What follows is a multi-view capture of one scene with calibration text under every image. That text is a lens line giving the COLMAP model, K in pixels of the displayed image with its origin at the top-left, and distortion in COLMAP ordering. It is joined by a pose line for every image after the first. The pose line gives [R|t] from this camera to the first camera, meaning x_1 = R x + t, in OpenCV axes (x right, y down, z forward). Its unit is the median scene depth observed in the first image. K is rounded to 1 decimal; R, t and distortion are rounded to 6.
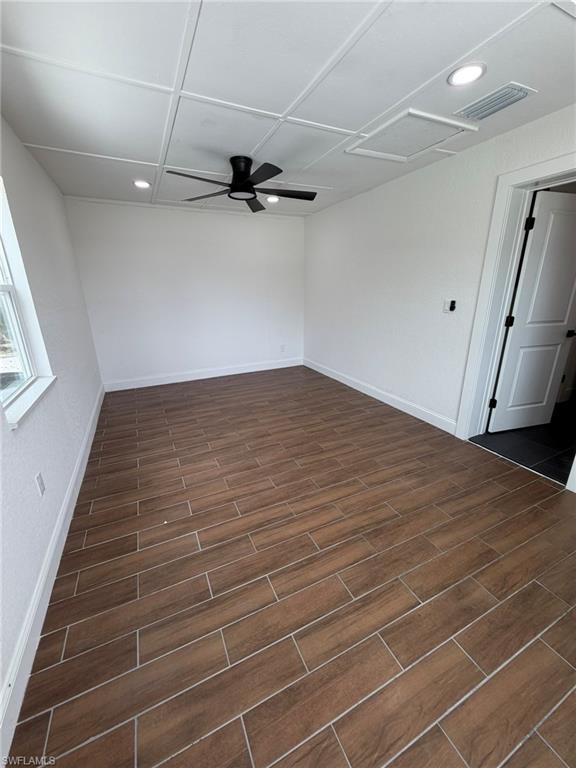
lens RADIAL K [[305.9, 0, 289.2], [0, 305.9, 383.3], [0, 0, 1]] dist [0.001558, -0.000209]
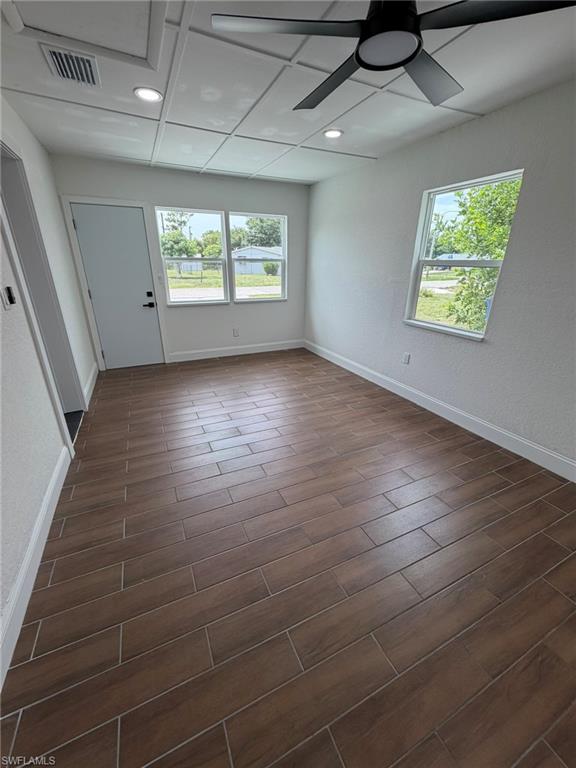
lens RADIAL K [[305.9, 0, 289.2], [0, 305.9, 383.3], [0, 0, 1]] dist [0.001558, -0.000209]
pose [[-0.999977, -0.002419, 0.006304, -0.020866], [0.002160, 0.769883, 0.638181, -0.609937], [-0.006397, 0.638180, -0.769860, 1.910725]]
